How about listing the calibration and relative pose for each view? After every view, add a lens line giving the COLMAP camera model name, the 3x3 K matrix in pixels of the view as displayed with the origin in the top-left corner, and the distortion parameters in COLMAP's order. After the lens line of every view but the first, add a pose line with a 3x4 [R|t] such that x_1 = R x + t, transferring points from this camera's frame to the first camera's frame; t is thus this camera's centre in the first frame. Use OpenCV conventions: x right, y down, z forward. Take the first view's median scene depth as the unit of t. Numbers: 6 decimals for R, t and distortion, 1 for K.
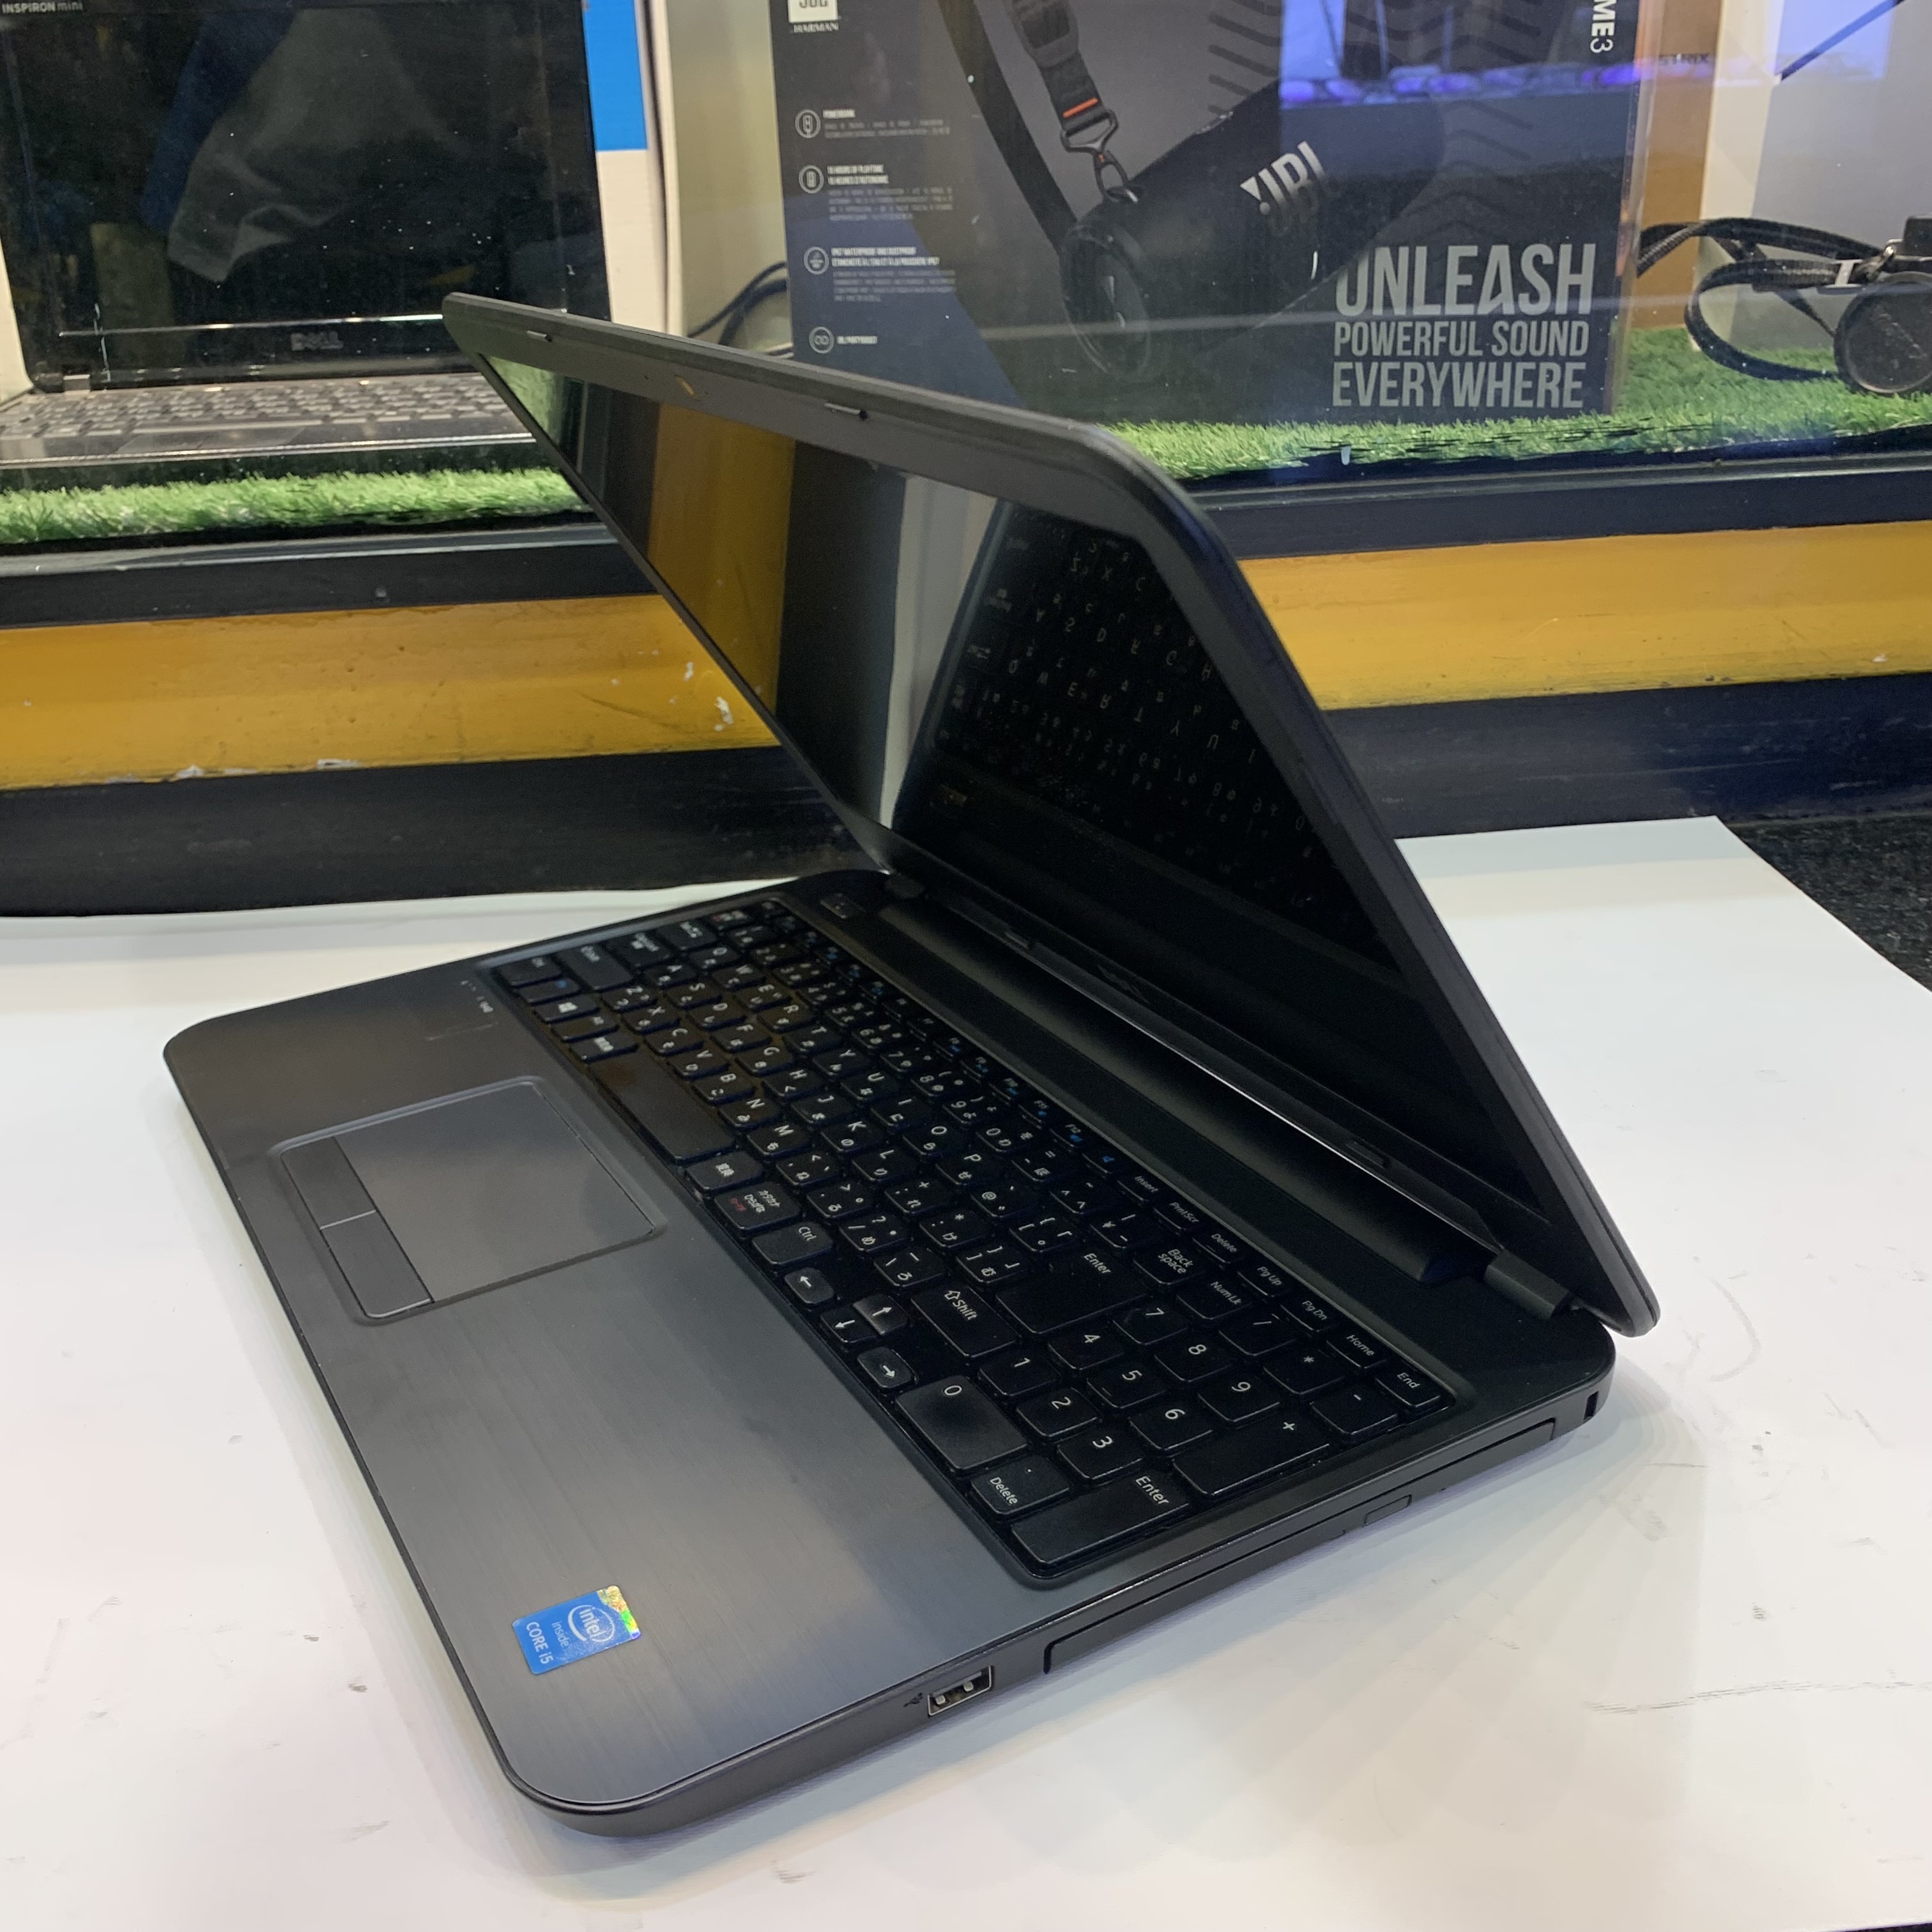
lens RADIAL K [[1998.5, 0, 966.0], [0, 1998.5, 966.0], [0, 0, 1]] dist [-0.038280, 0.070636]
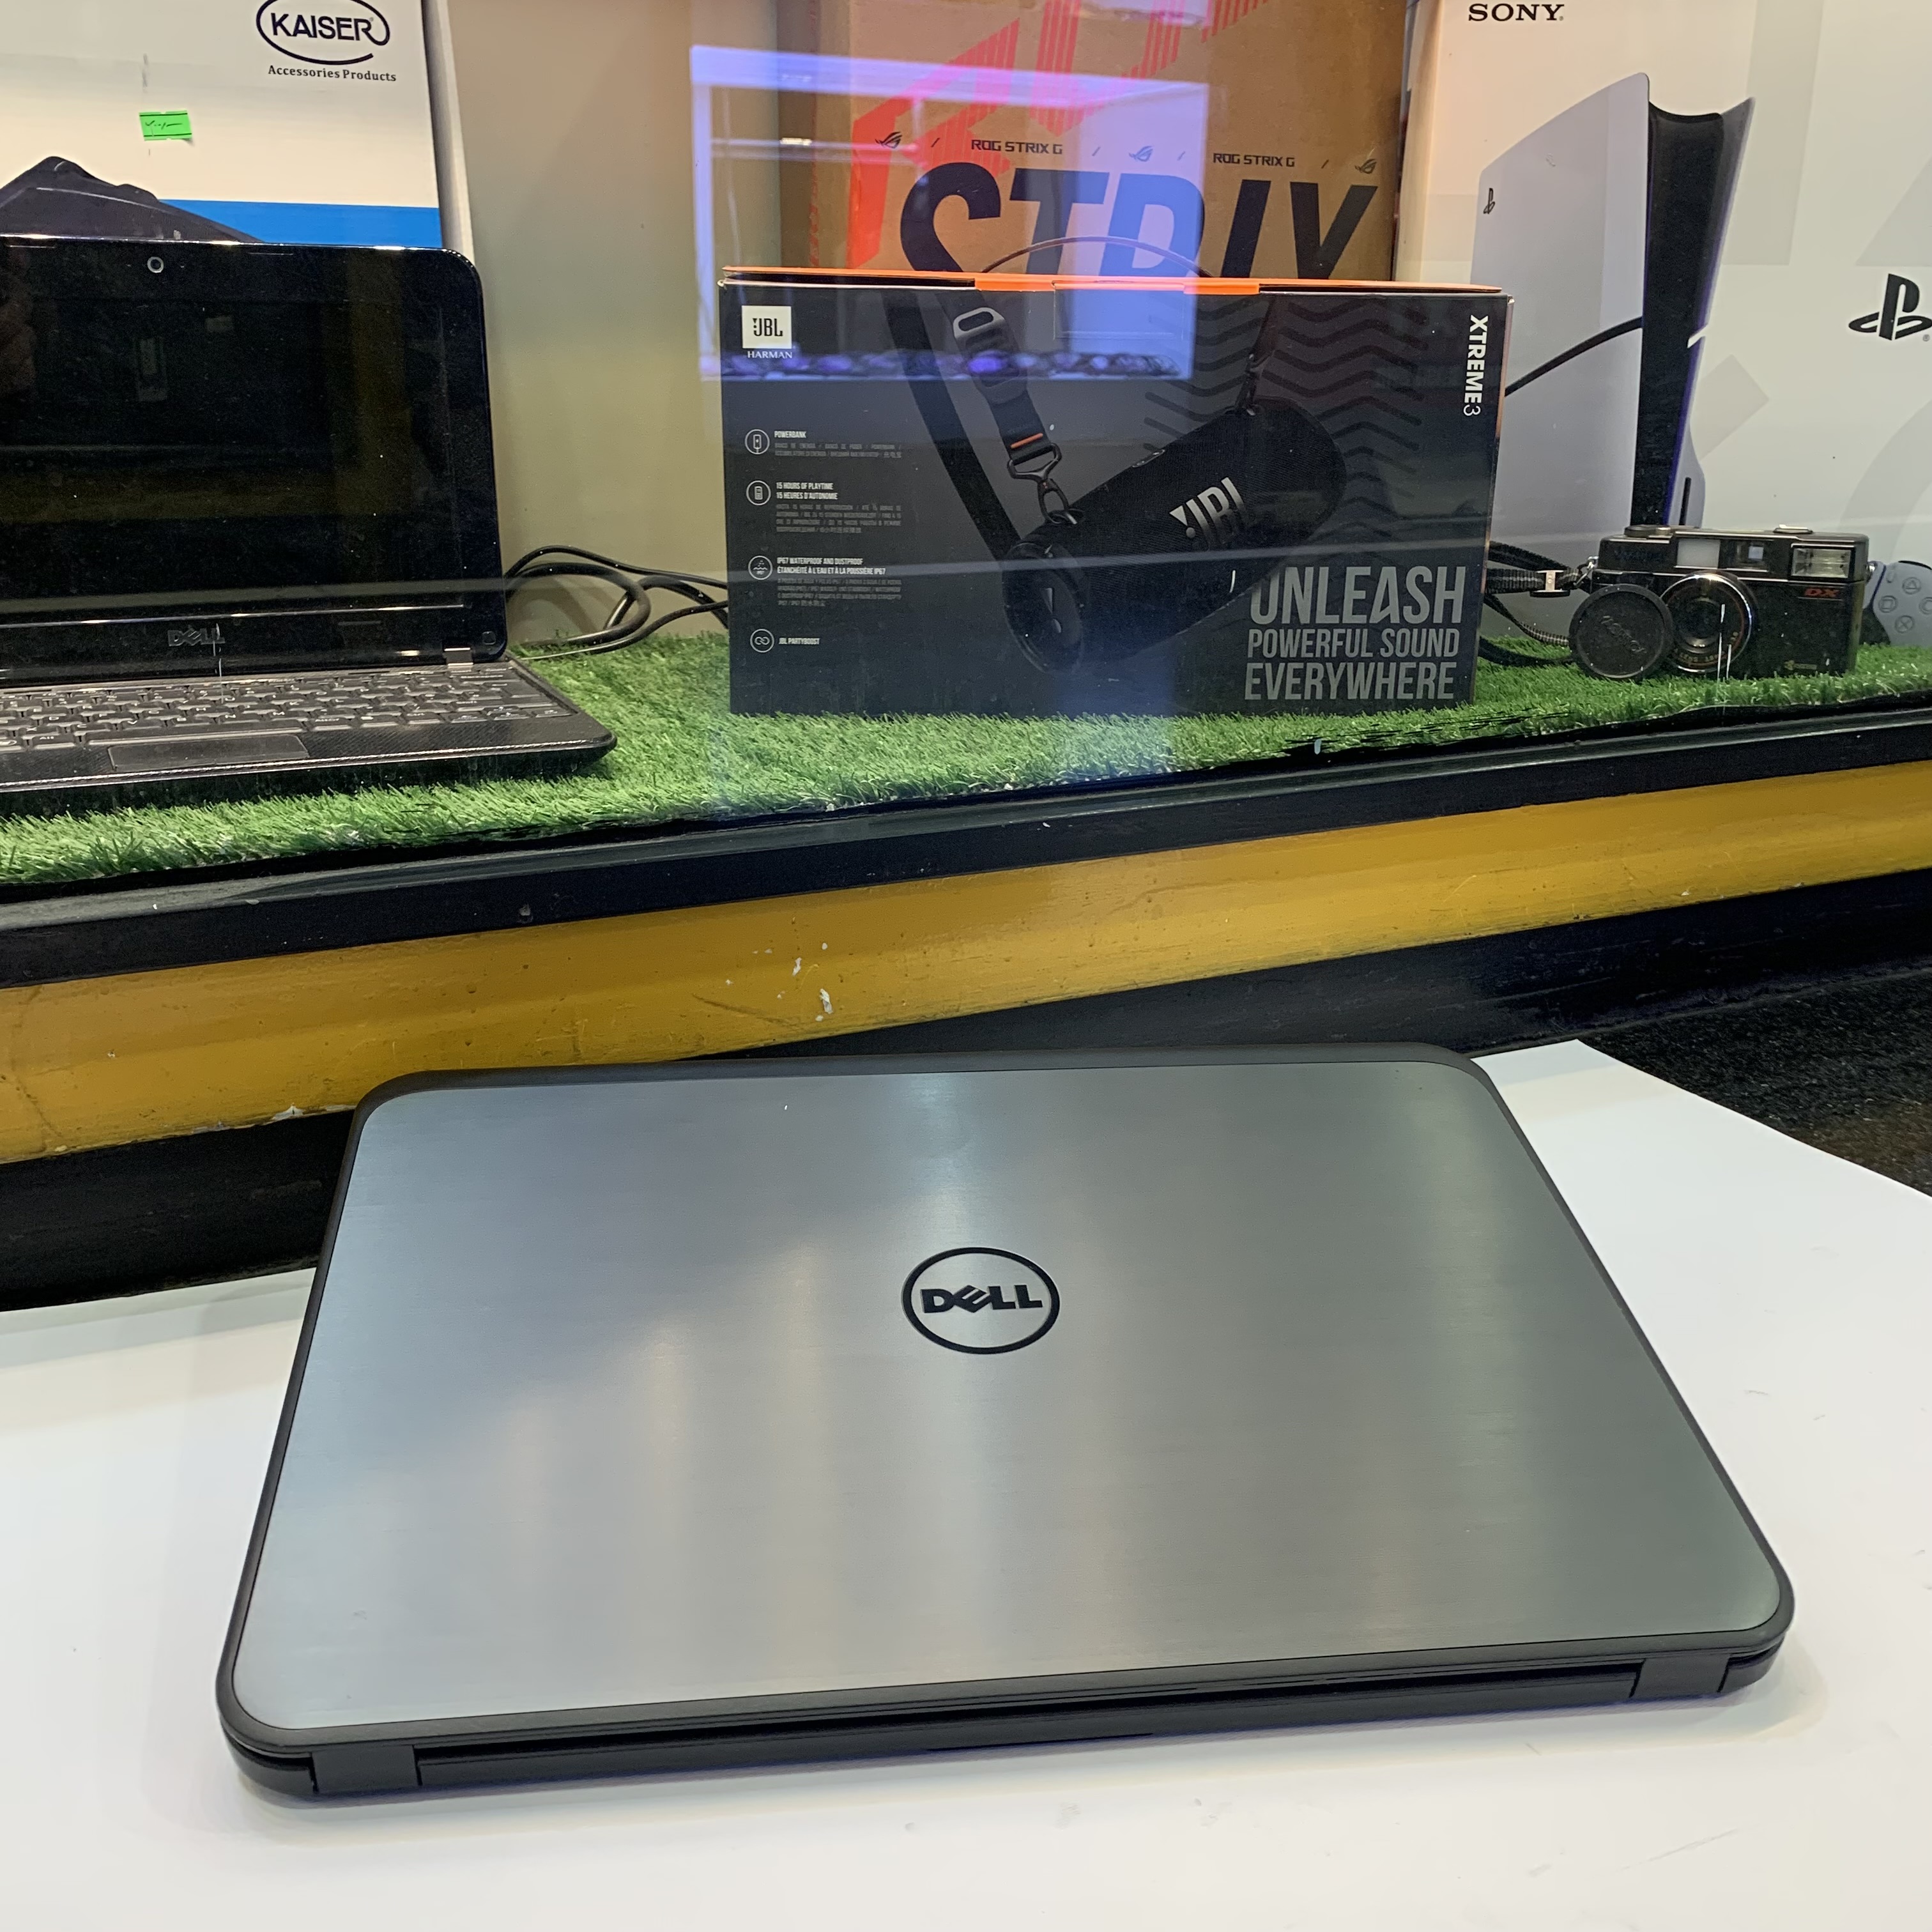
lens RADIAL K [[1948.4, 0, 966.0], [0, 1948.4, 966.0], [0, 0, 1]] dist [0.090552, -0.180834]
pose [[0.926648, -0.065953, 0.370099, -0.404033], [0.105385, 0.990589, -0.087336, -0.049278], [-0.360856, 0.119932, 0.924878, 0.035519]]
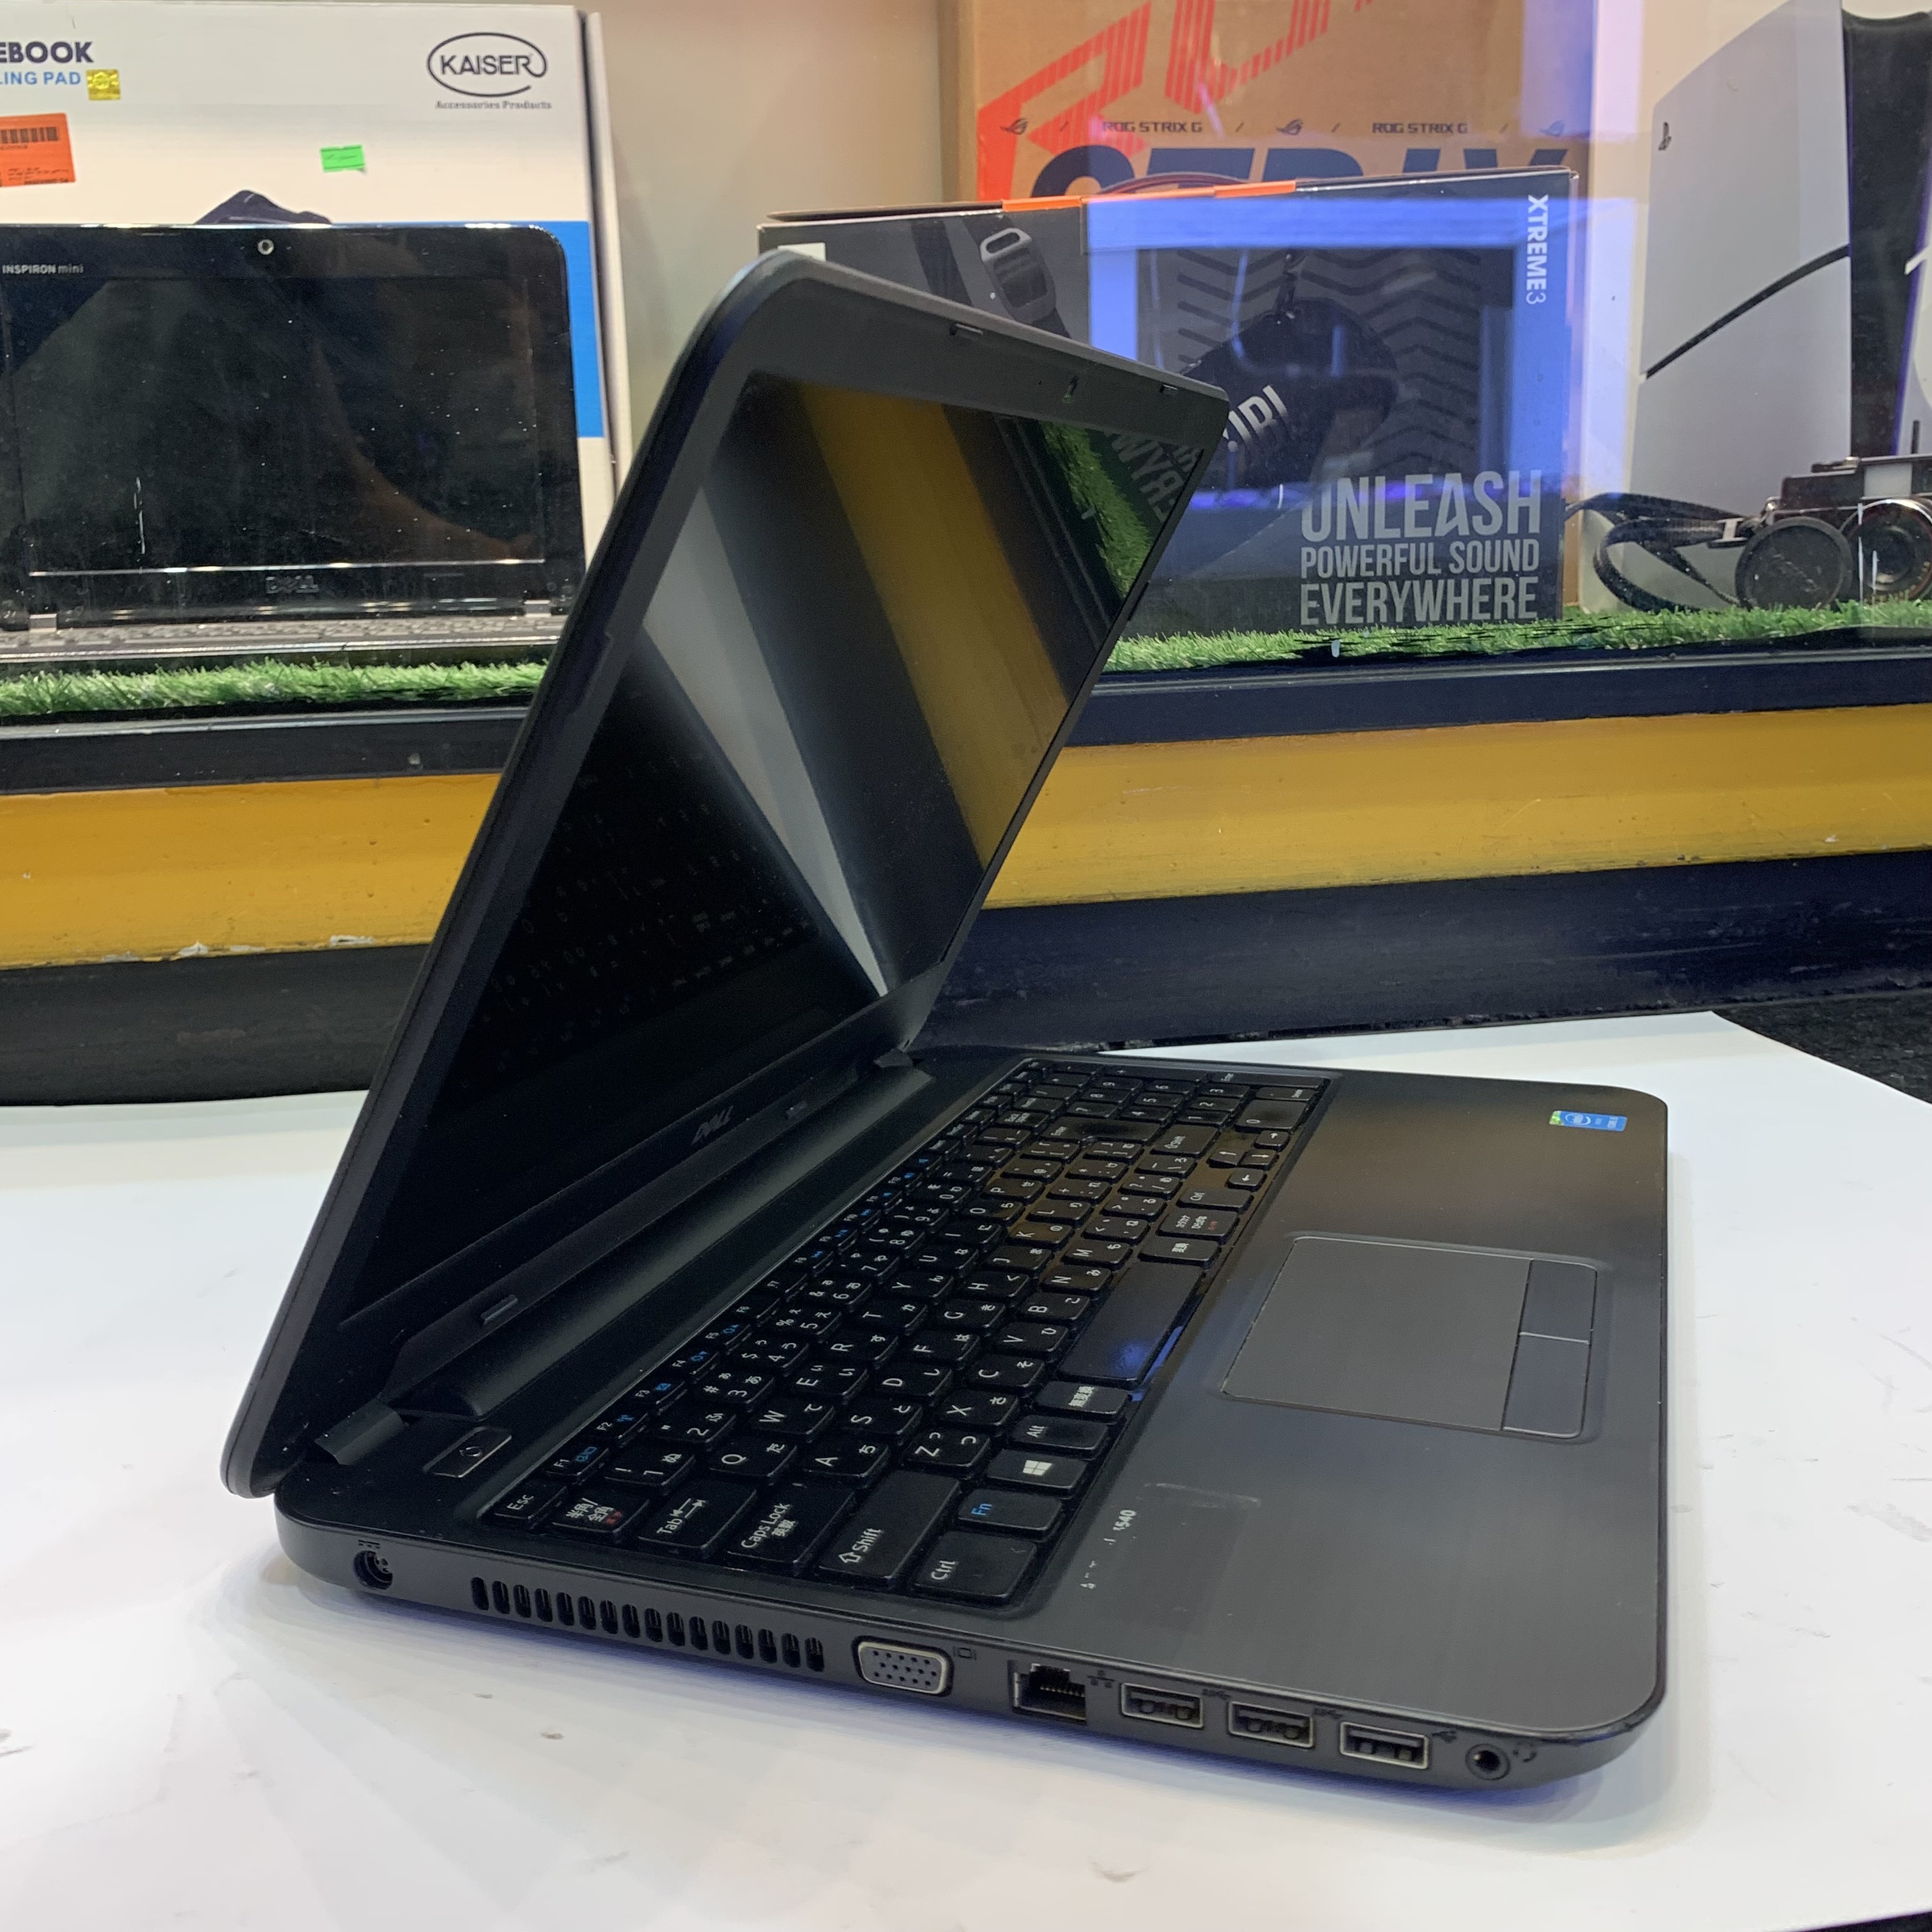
lens RADIAL K [[1989.7, 0, 954.8], [0, 1989.7, 957.0], [0, 0, 1]] dist [0.019118, -0.031799]
pose [[0.993951, -0.011935, 0.109174, -0.121742], [0.035461, 0.975708, -0.216188, 0.119042], [-0.103942, 0.218751, 0.970229, 0.026560]]
